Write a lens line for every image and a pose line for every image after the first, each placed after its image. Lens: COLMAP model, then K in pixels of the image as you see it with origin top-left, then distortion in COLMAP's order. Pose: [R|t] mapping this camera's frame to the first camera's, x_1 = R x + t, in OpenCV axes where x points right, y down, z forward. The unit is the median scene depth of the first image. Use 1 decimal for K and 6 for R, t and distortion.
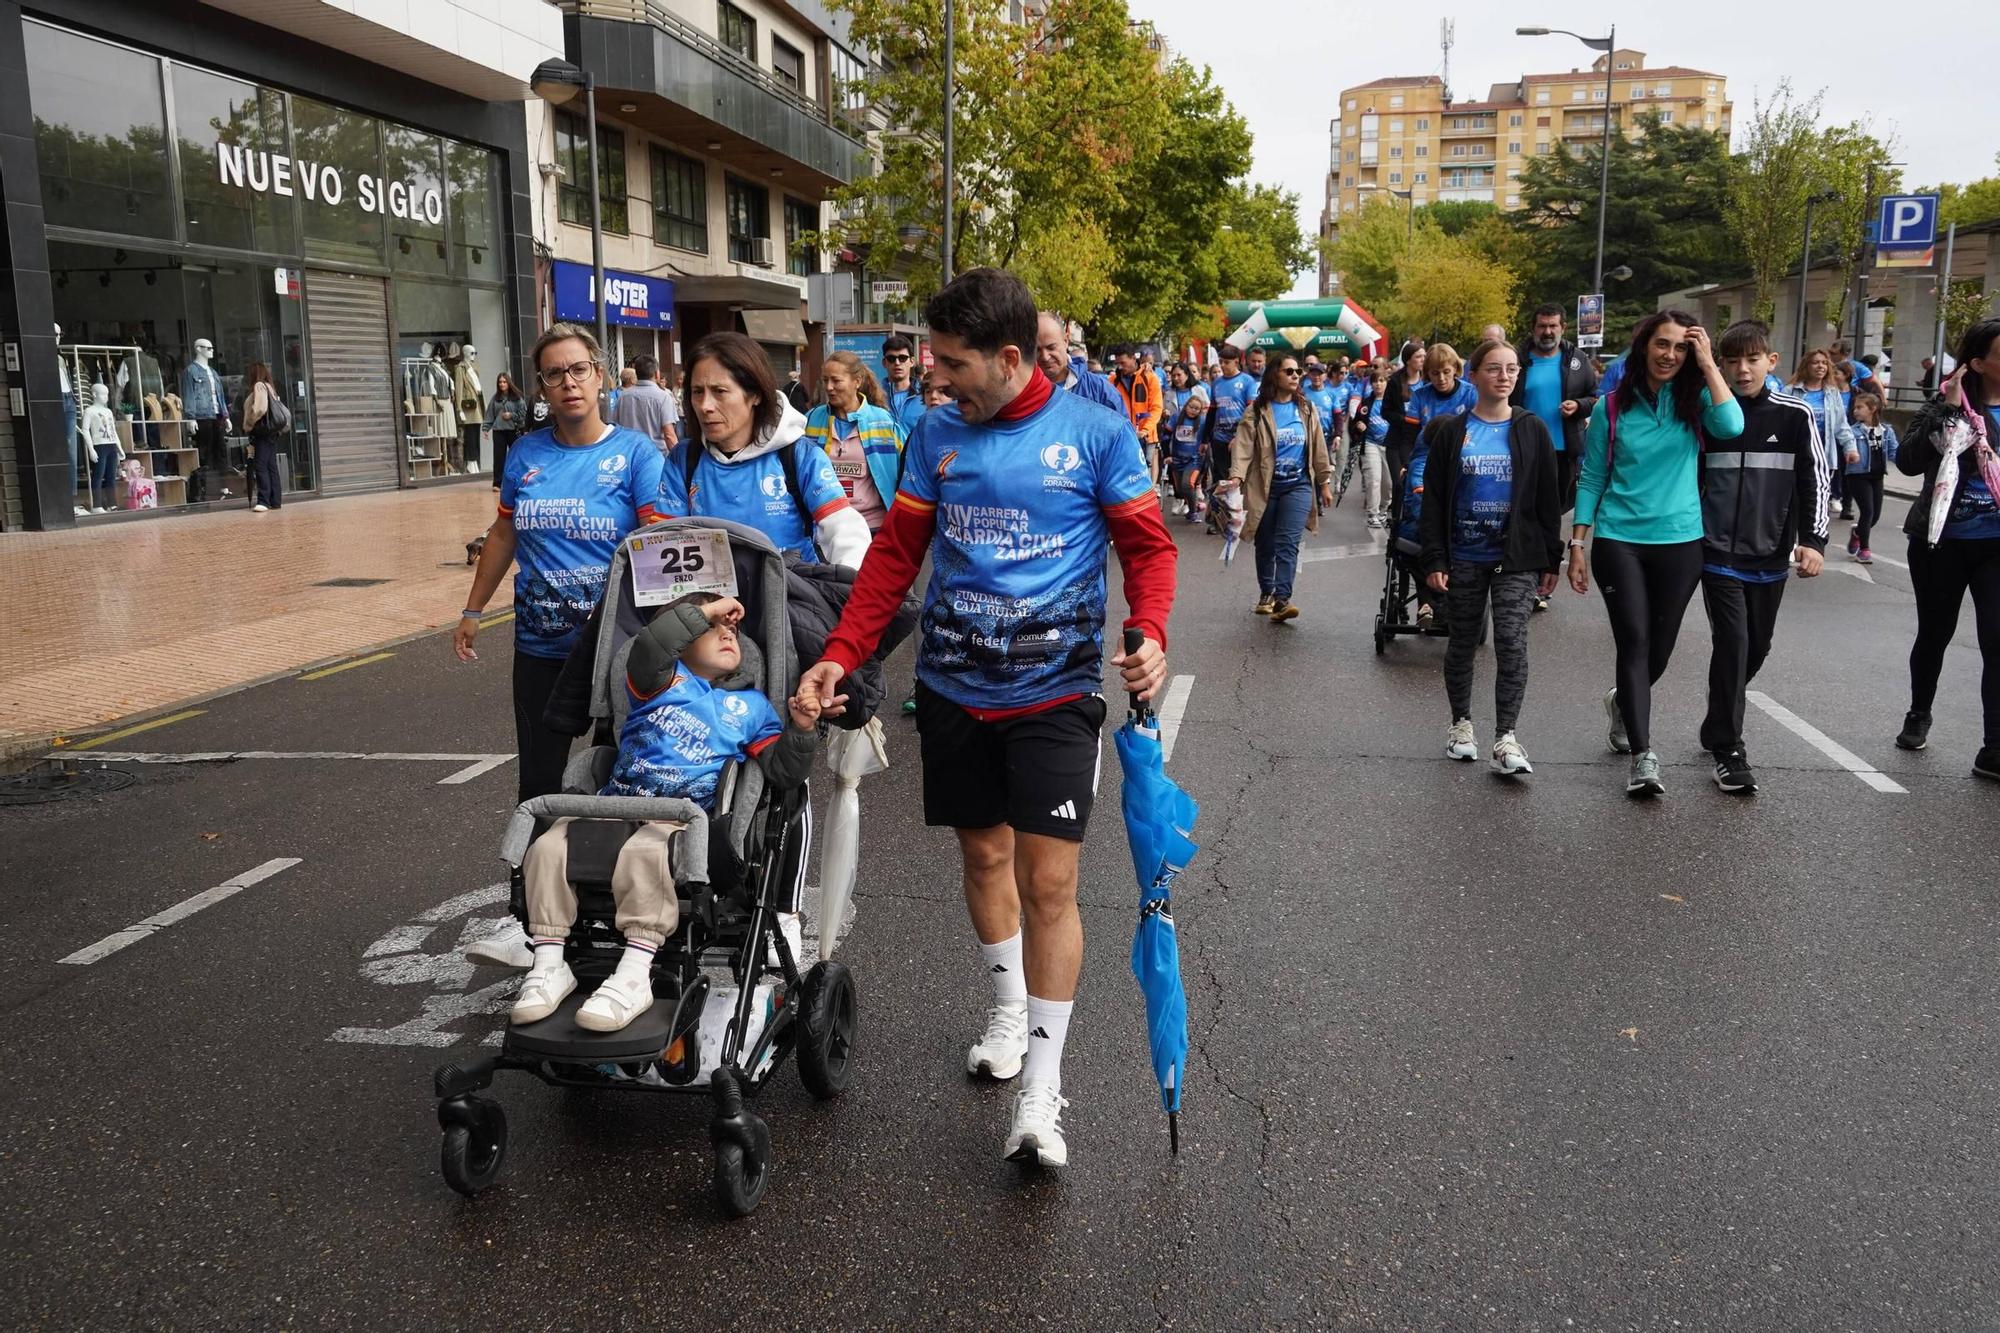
lens RADIAL K [[1697.1, 0, 974.9], [0, 1697.1, 689.3], [0, 0, 1]] dist [0.004050, 0.002110]
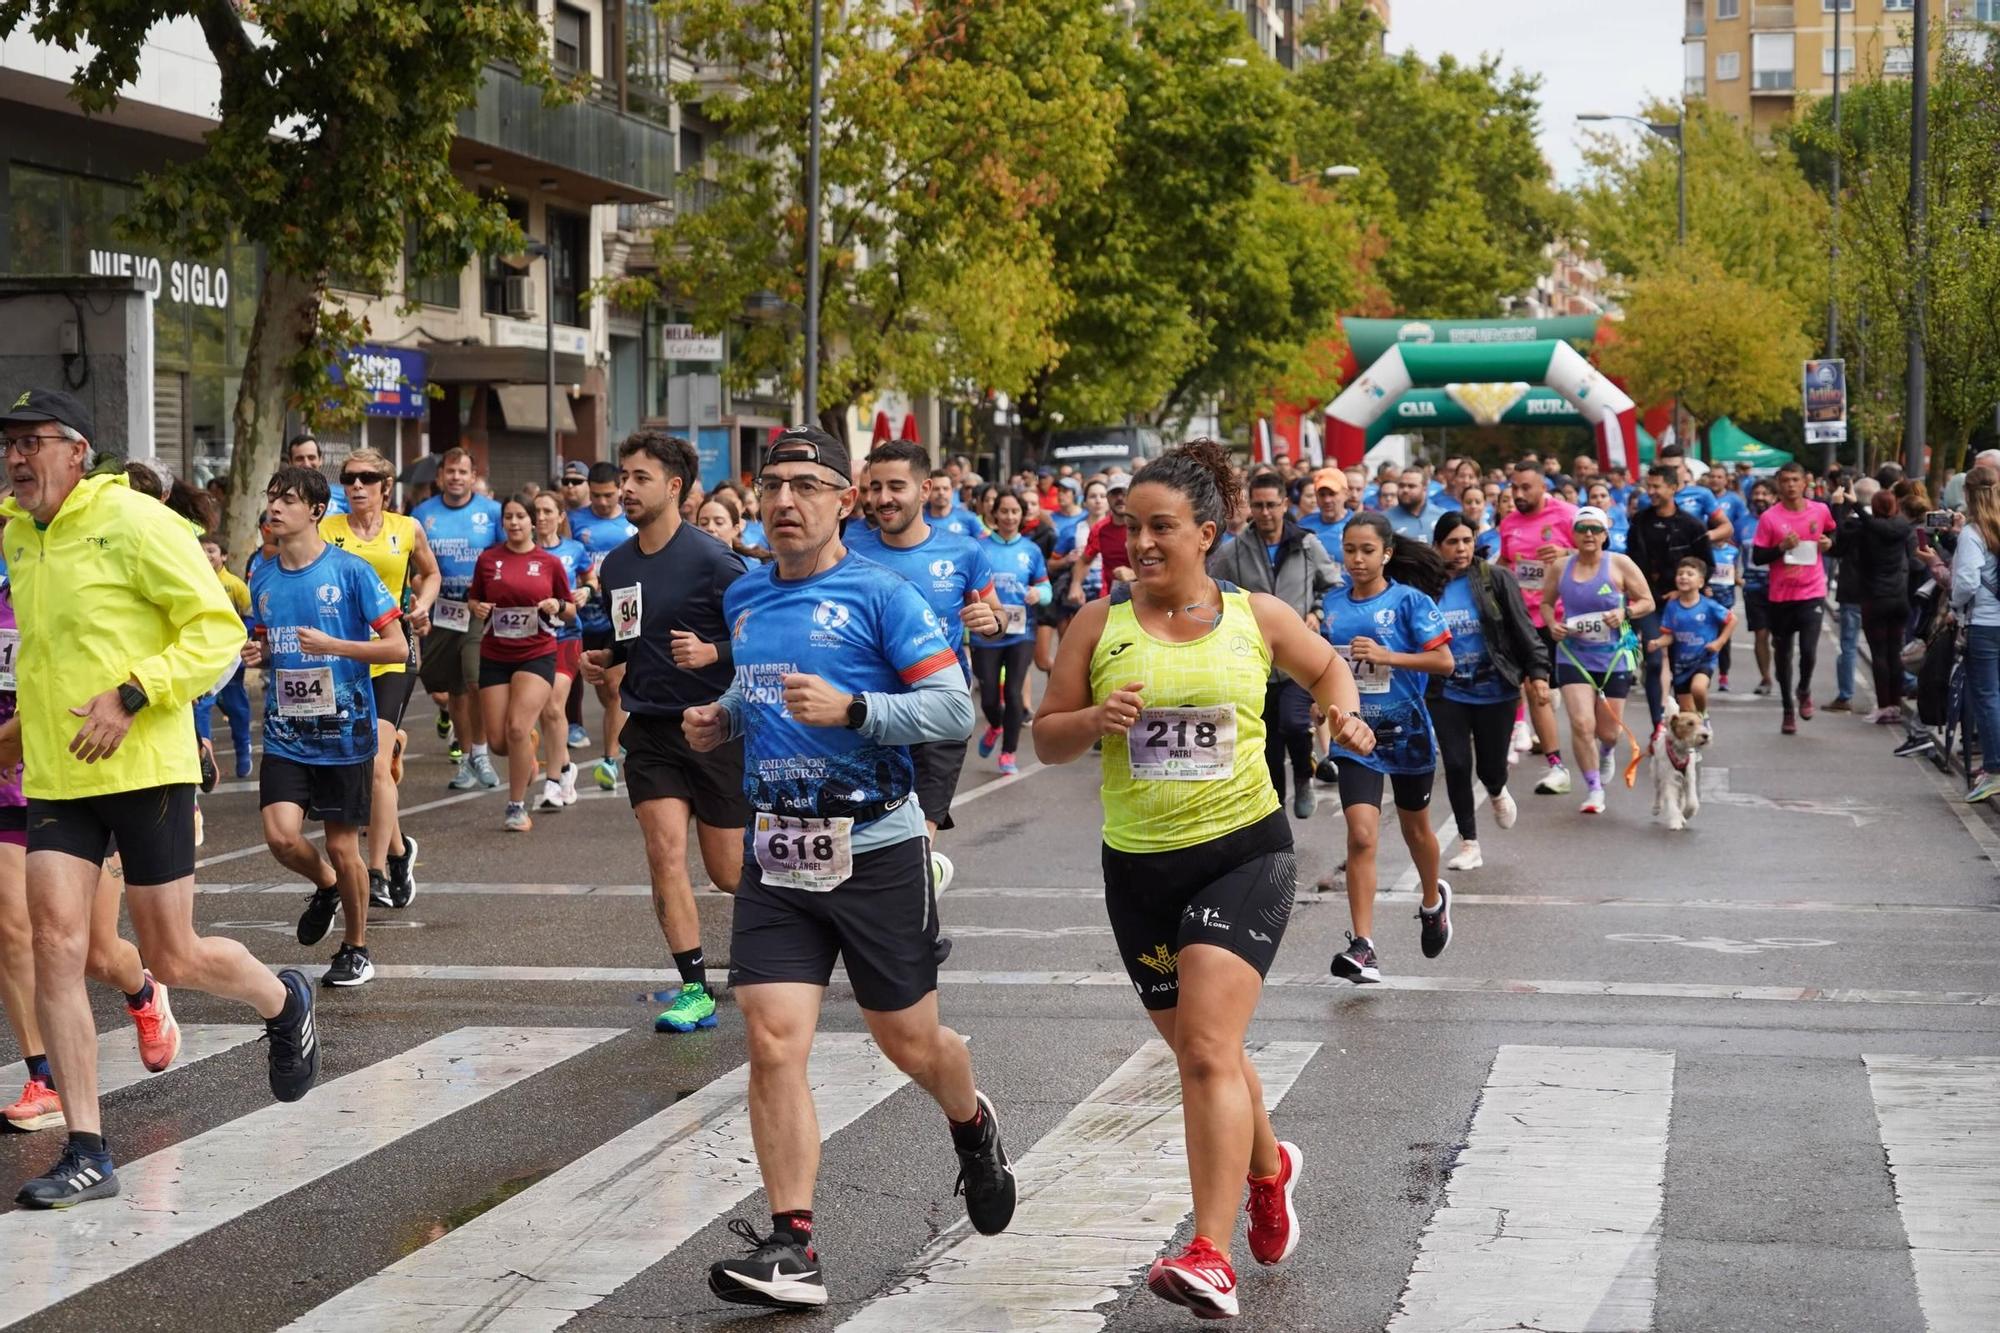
lens RADIAL K [[5274.2, 0, 1000.0], [0, 5274.2, 666.5], [0, 0, 1]] dist [0.200656, -1.860960]
pose [[0.999117, 0.006765, 0.041473, -0.018026], [-0.000762, 0.989711, -0.143080, 0.147312], [-0.042014, 0.142922, 0.988842, -0.837194]]
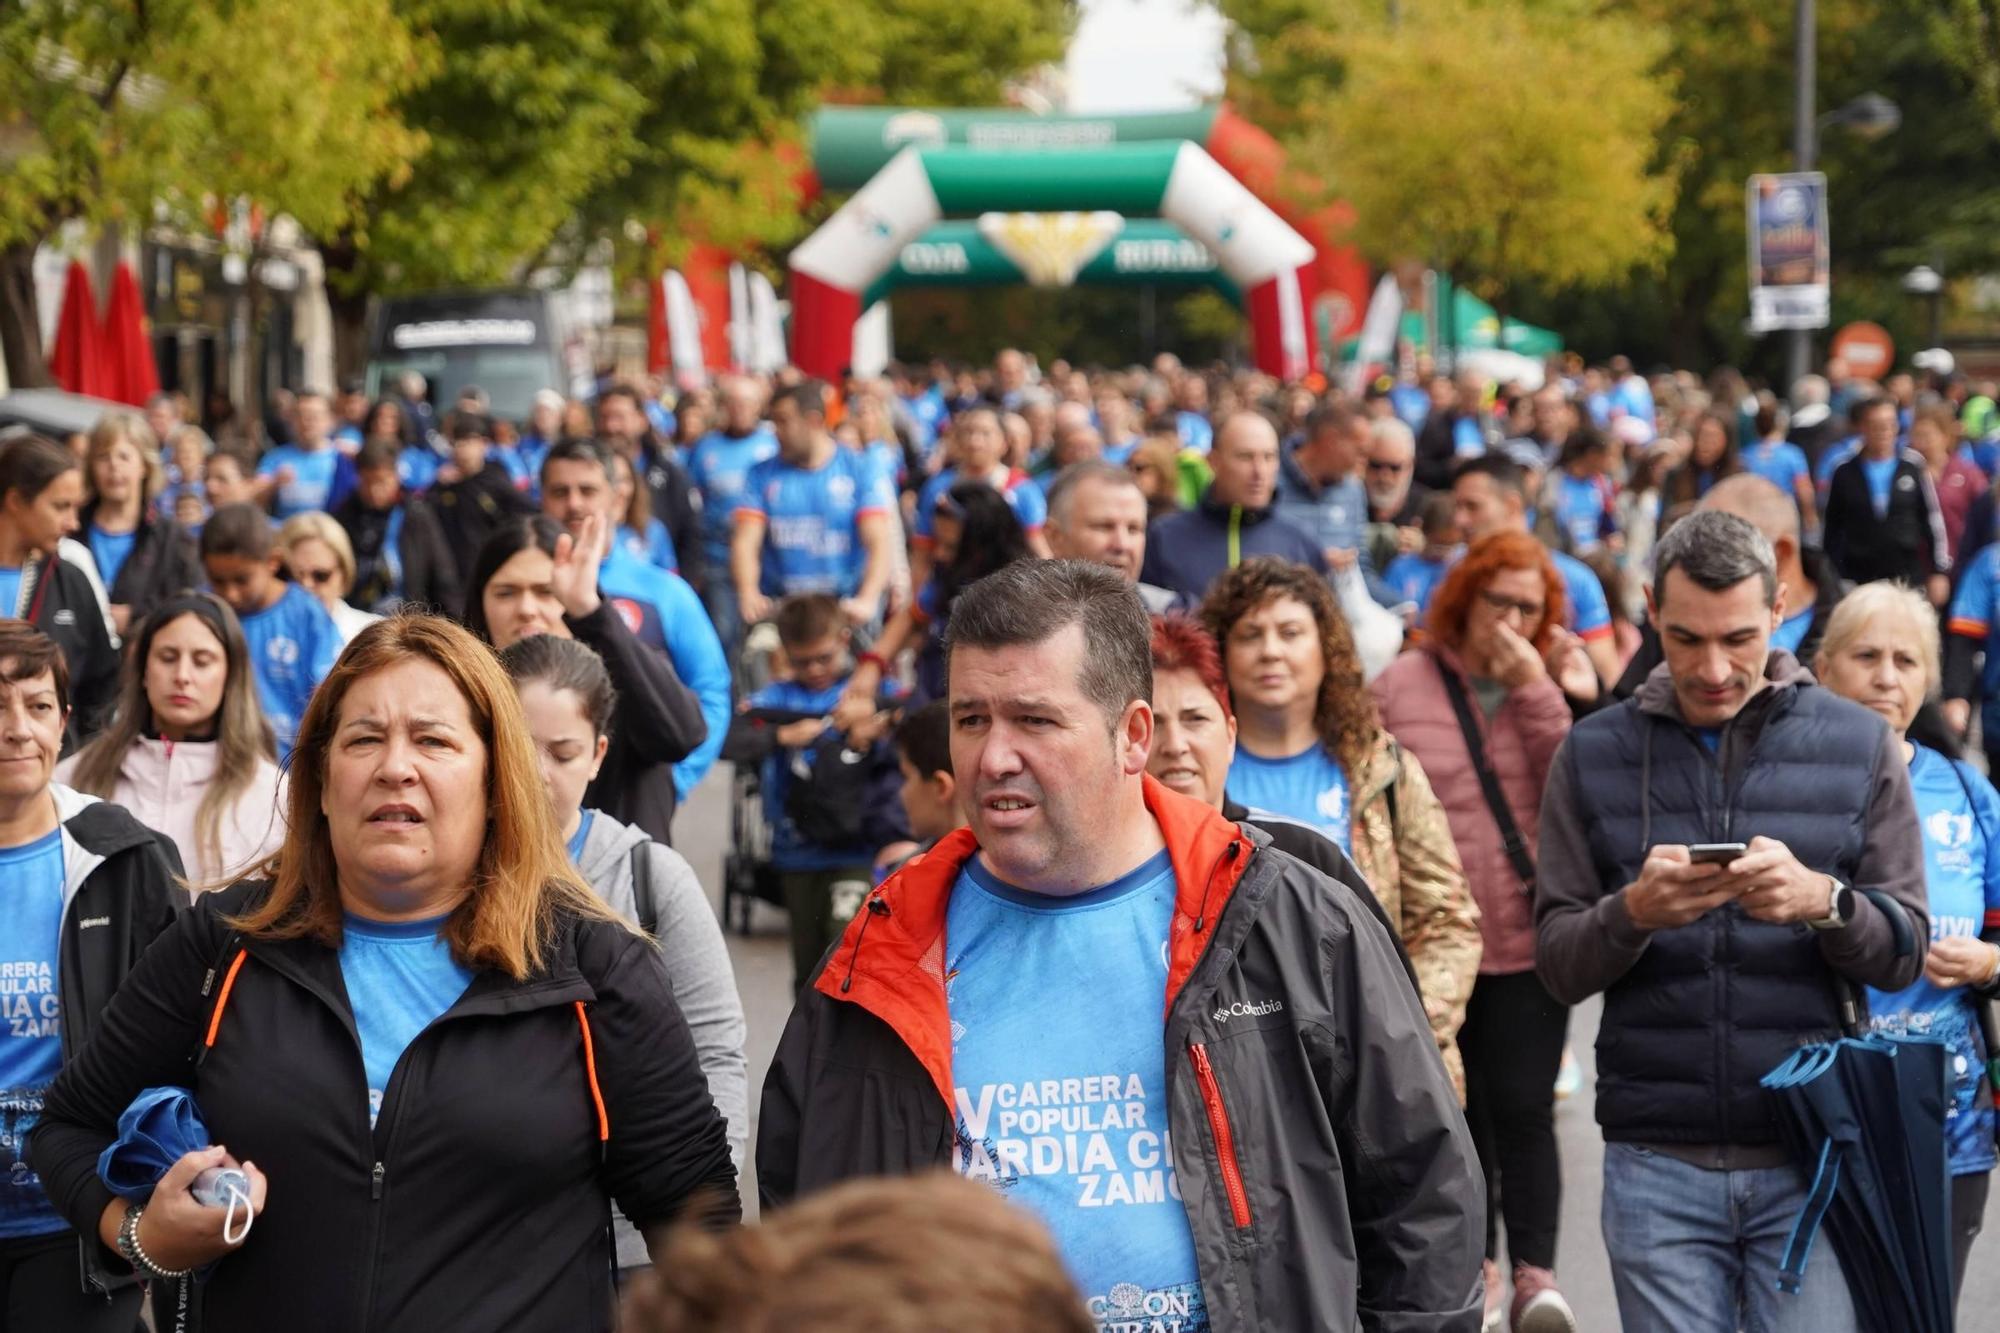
lens RADIAL K [[7554.7, 0, 1000.0], [0, 7554.7, 666.5], [0, 0, 1]] dist [0.078741, -0.353490]
pose [[0.987591, 0.004995, 0.156970, -0.034569], [0.016747, 0.990446, -0.136880, 0.070232], [-0.156154, 0.137810, 0.978072, -0.438686]]
